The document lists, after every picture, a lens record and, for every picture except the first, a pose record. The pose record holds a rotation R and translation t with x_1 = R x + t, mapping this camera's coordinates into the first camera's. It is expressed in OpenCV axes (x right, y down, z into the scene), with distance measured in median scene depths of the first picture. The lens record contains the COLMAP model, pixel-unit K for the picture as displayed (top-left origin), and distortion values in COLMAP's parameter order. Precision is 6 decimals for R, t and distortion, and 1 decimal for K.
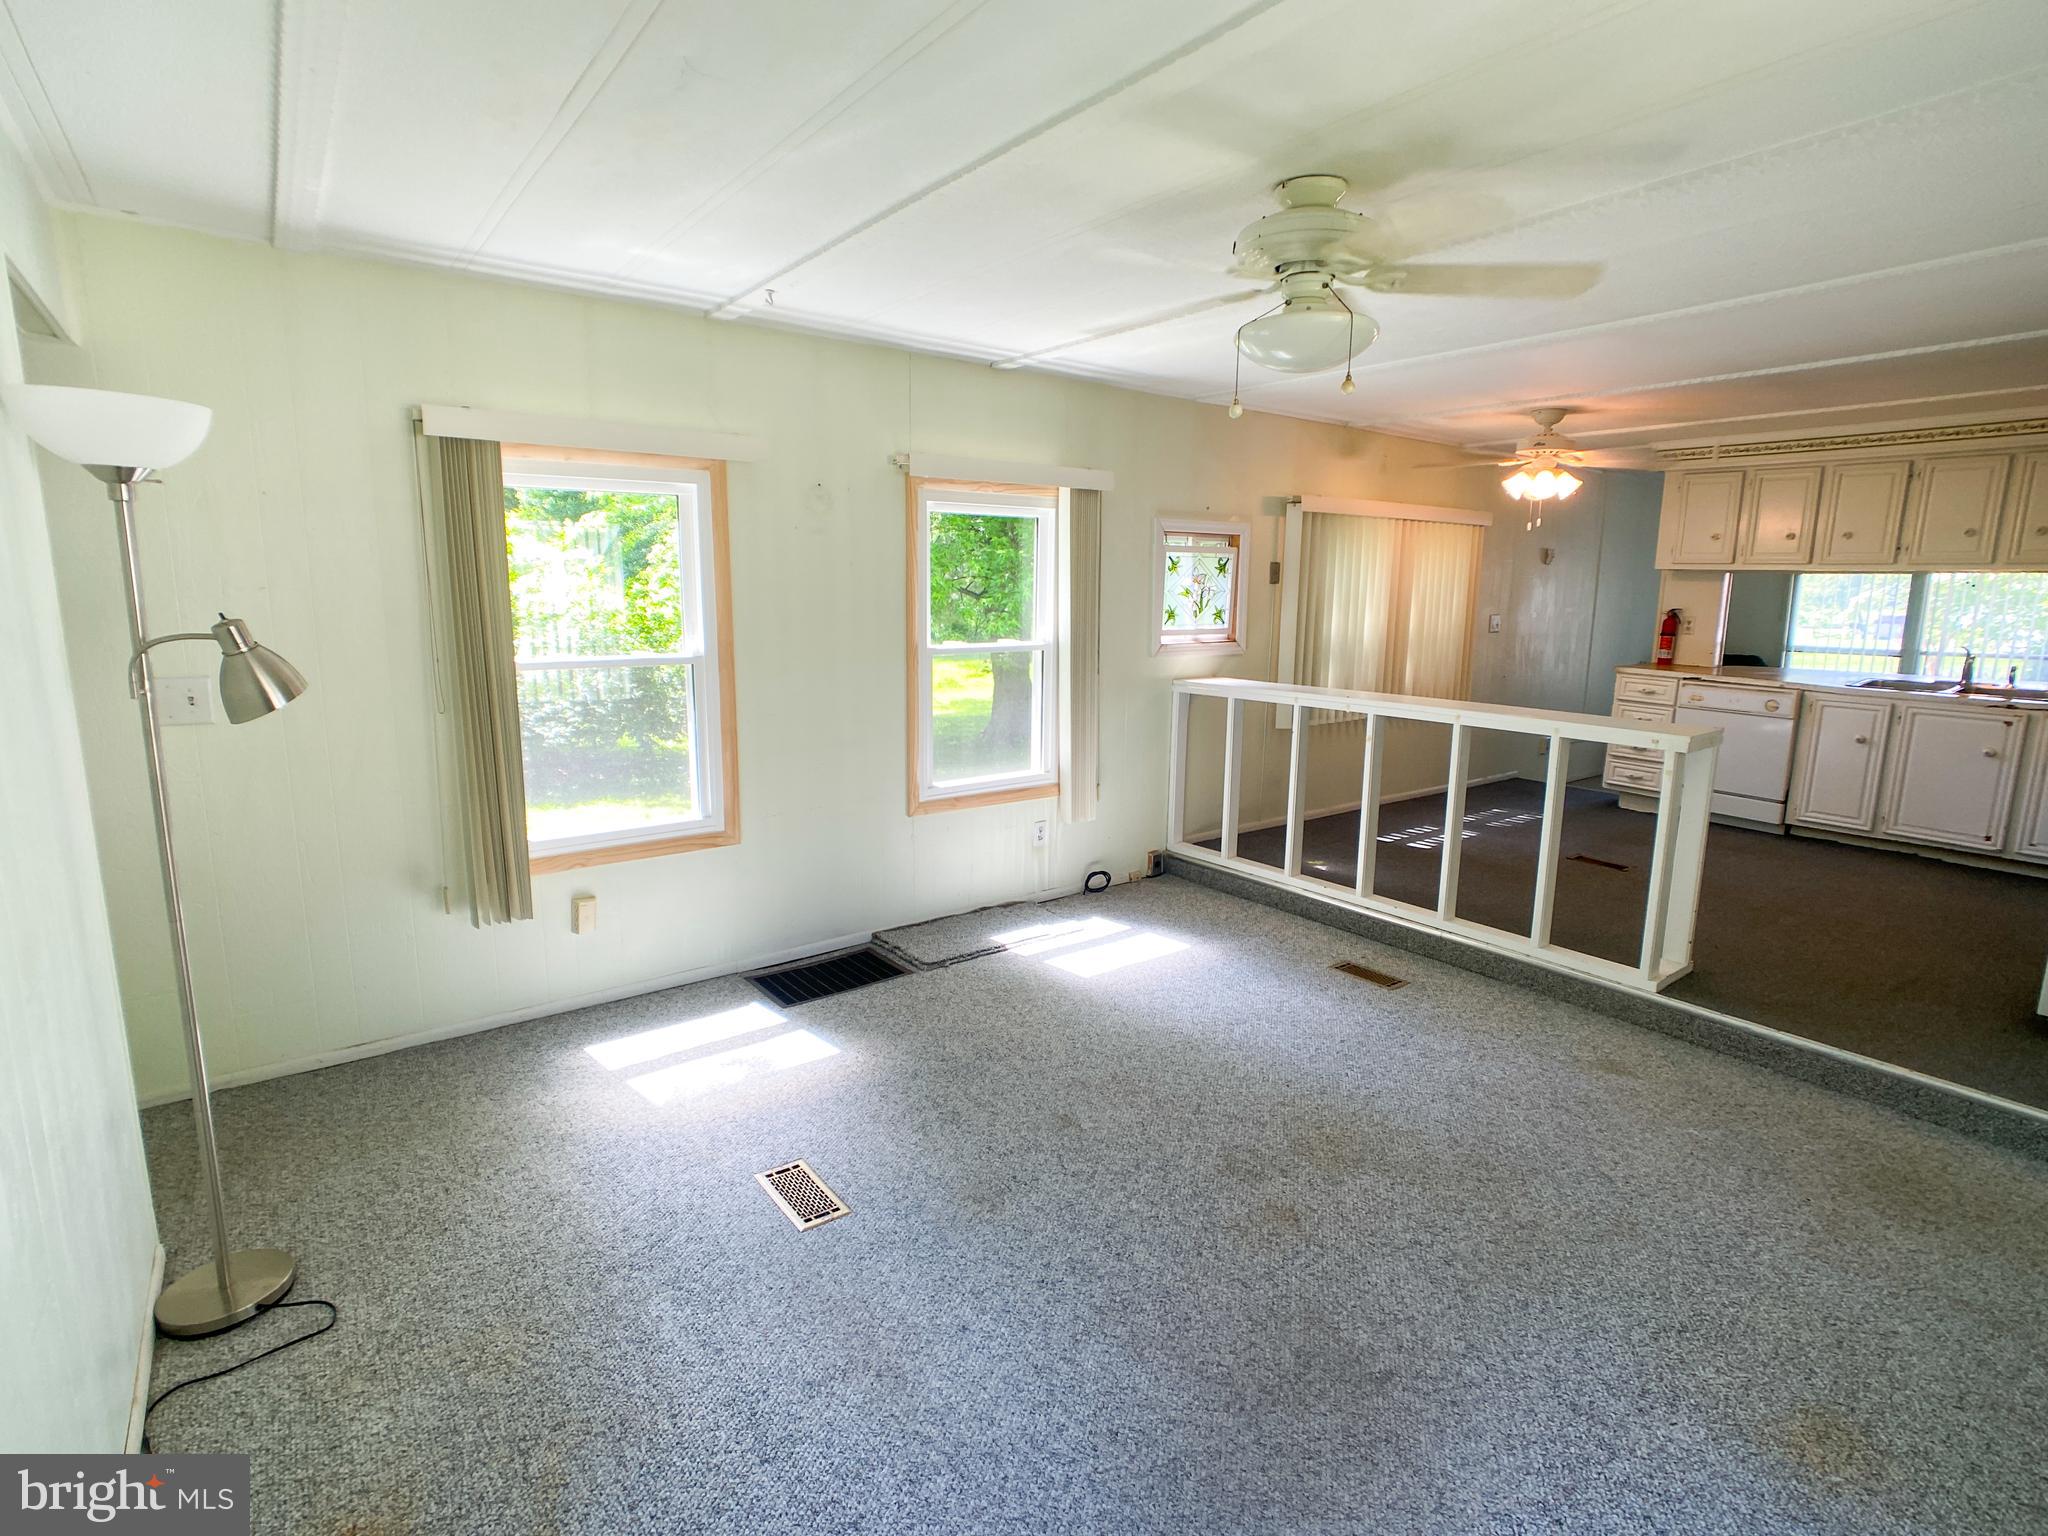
lens RADIAL K [[999.5, 0, 1024.4], [0, 999.5, 757.0], [0, 0, 1]] dist [-0.016774, 0.000585]
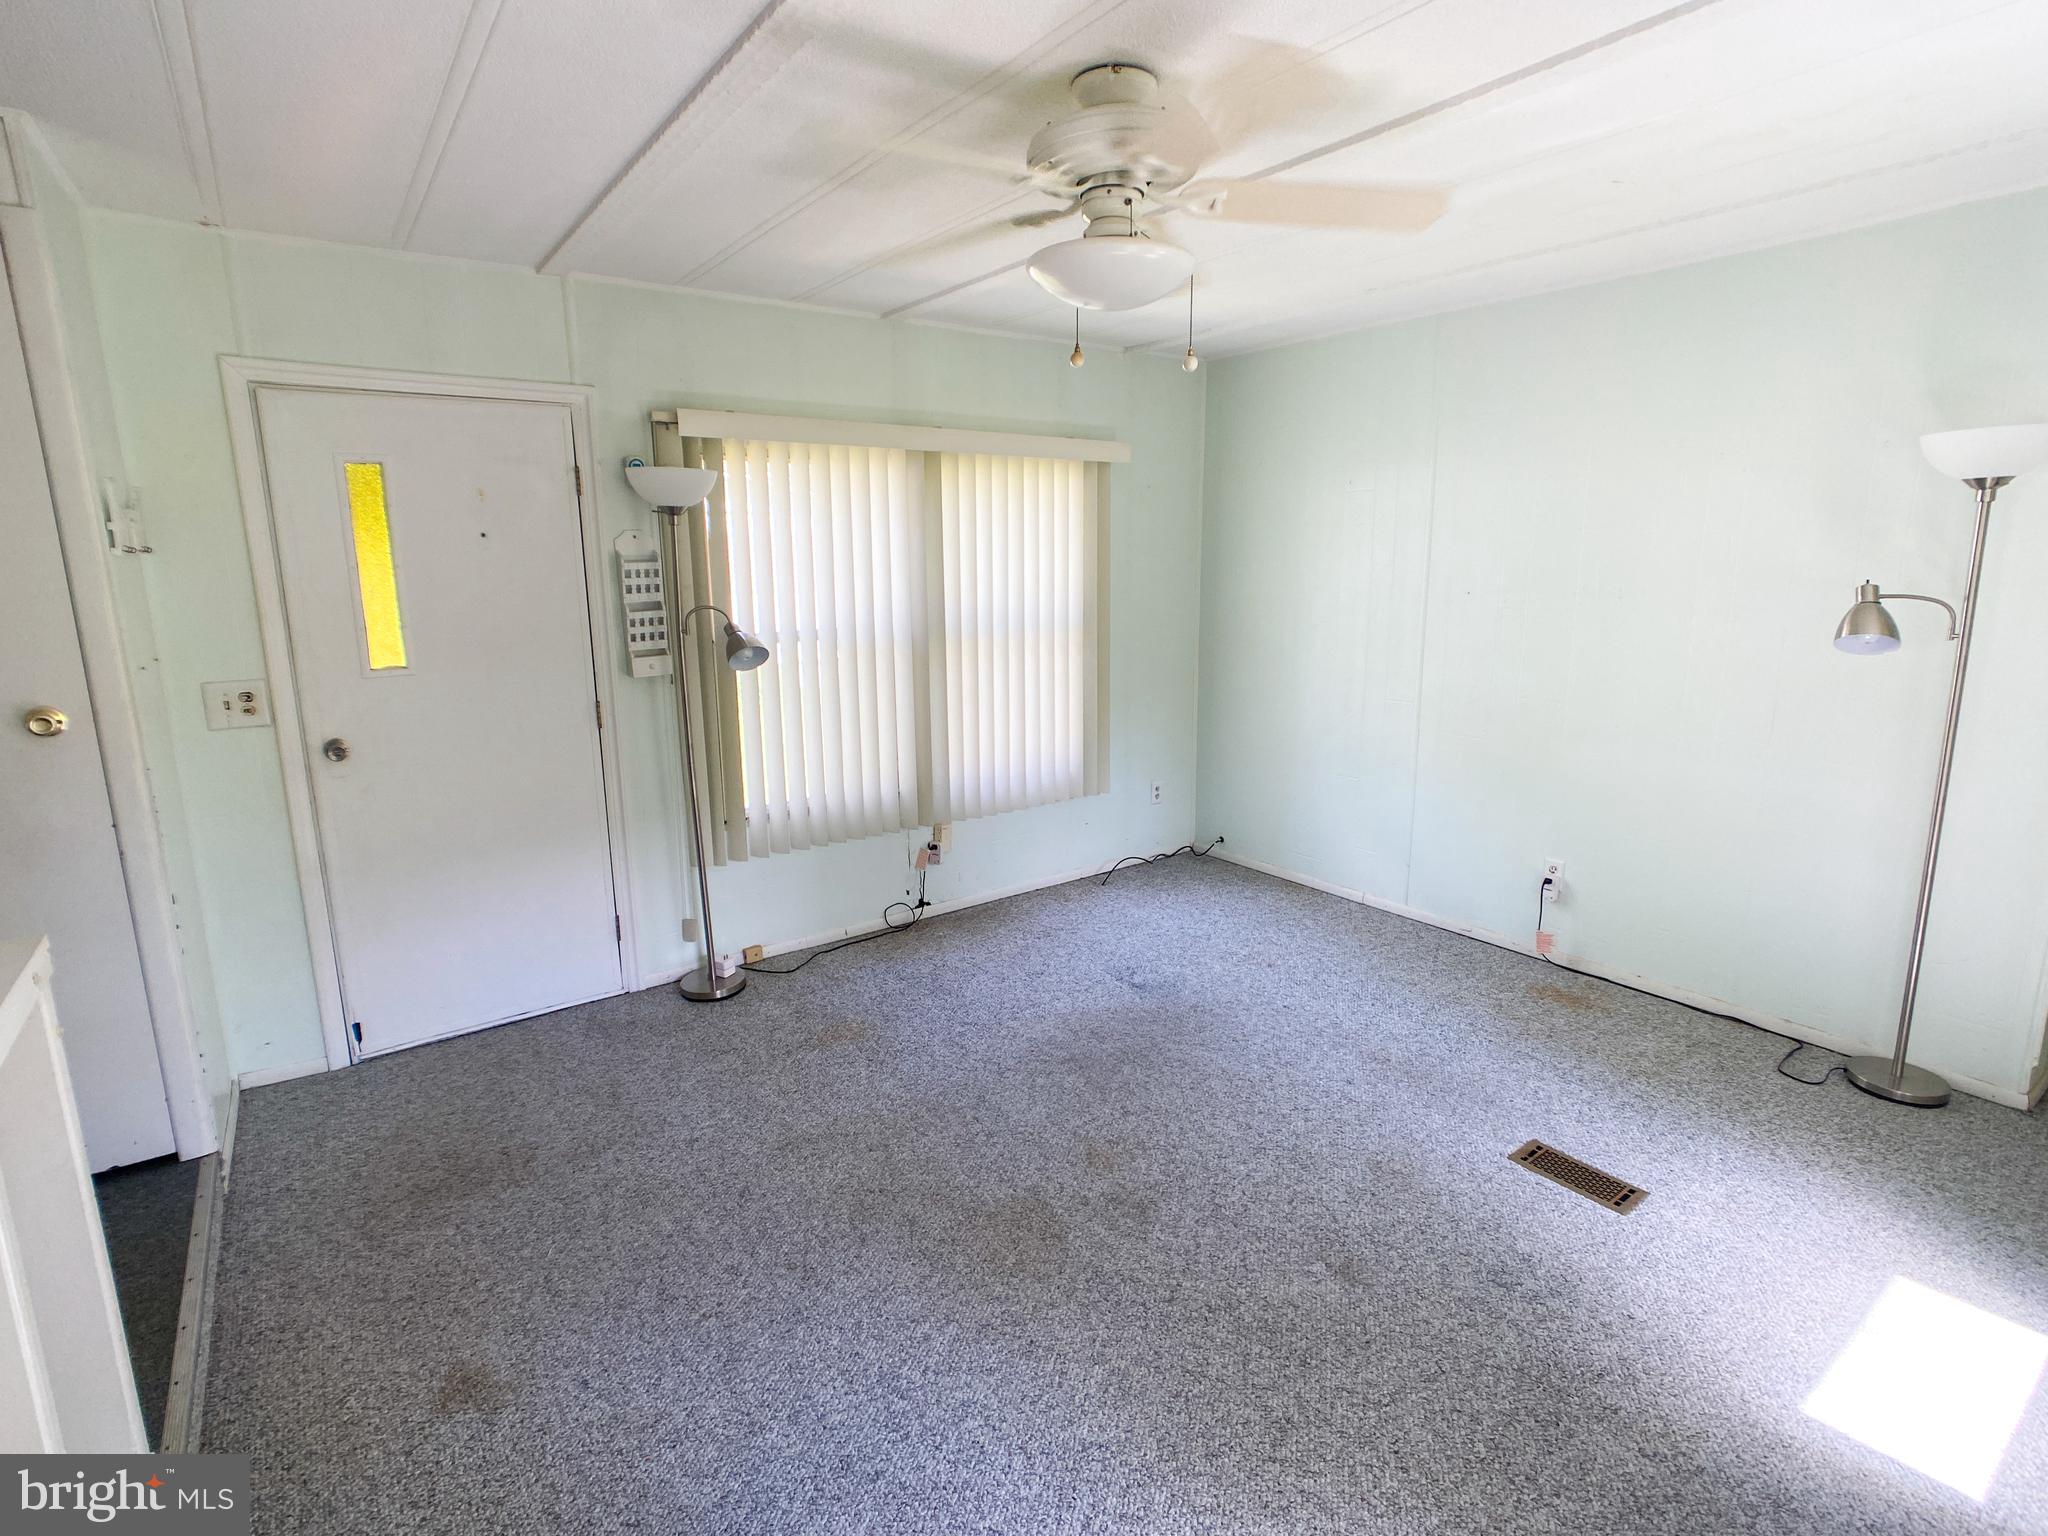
lens RADIAL K [[993.5, 0, 1026.6], [0, 993.5, 744.6], [0, 0, 1]] dist [-0.026746, 0.017821]
pose [[-0.999859, -0.001873, 0.016702, 0.161217], [0.004221, 0.933943, 0.357398, -0.165516], [-0.016268, 0.357418, -0.933803, 0.915841]]
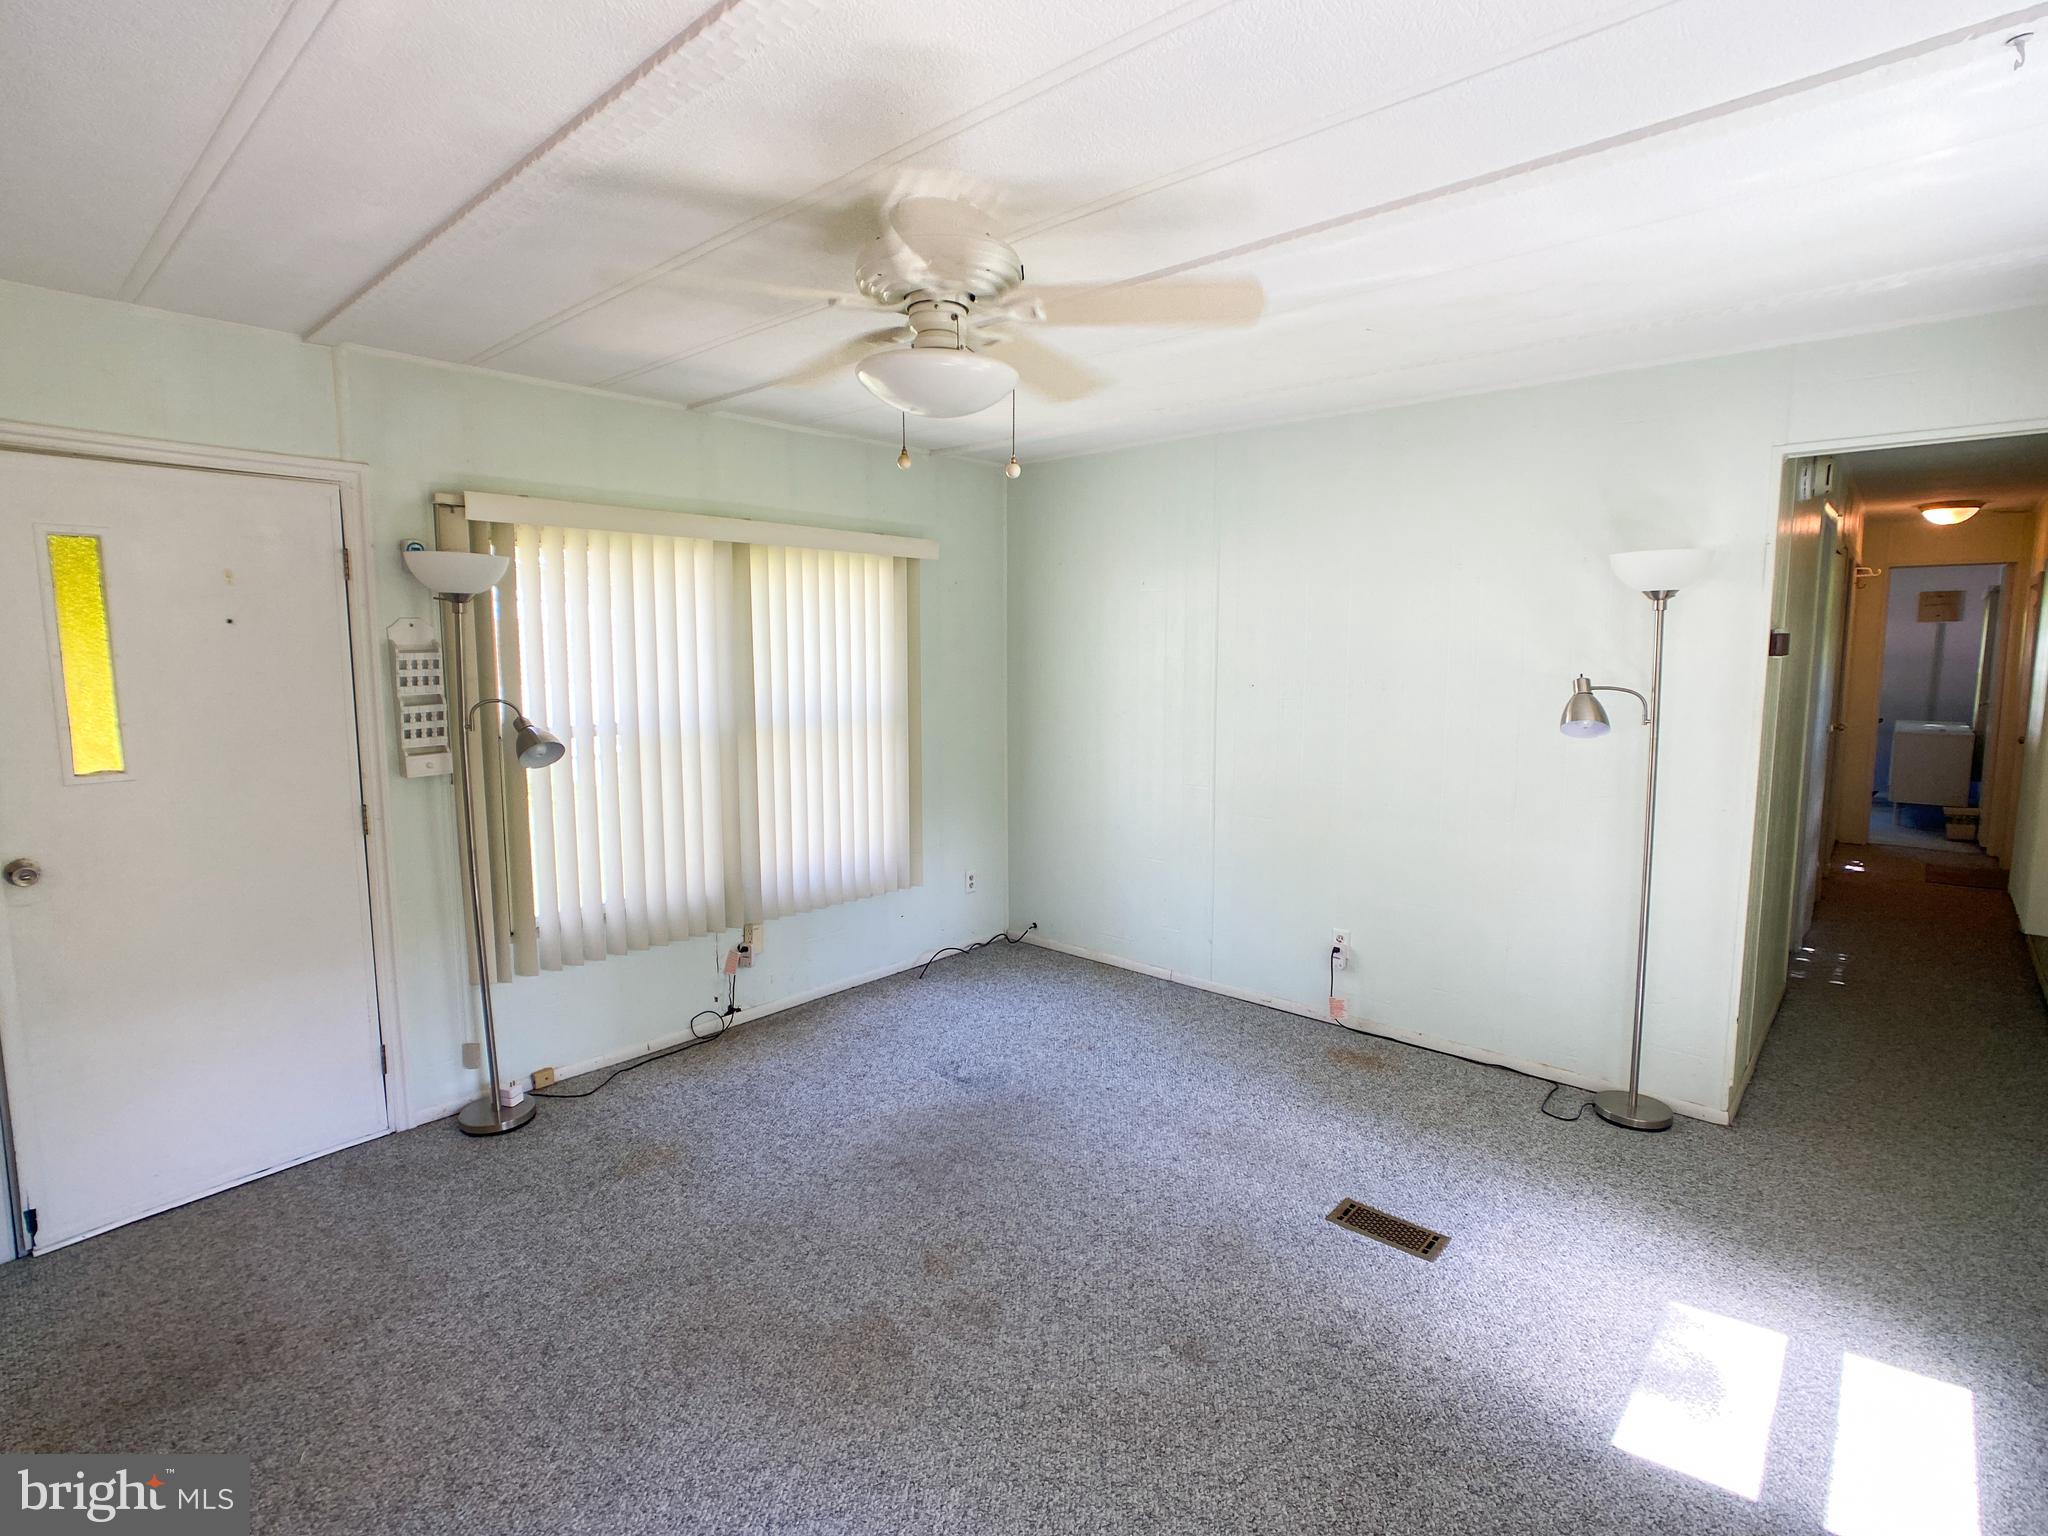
lens RADIAL K [[993.5, 0, 1024.1], [0, 993.5, 753.0], [0, 0, 1]] dist [-0.030703, 0.019530]
pose [[-0.982451, 0.013580, -0.186023, 0.178269], [-0.039090, 0.960205, 0.276546, -0.167262], [0.182376, 0.278965, -0.942824, 0.916562]]
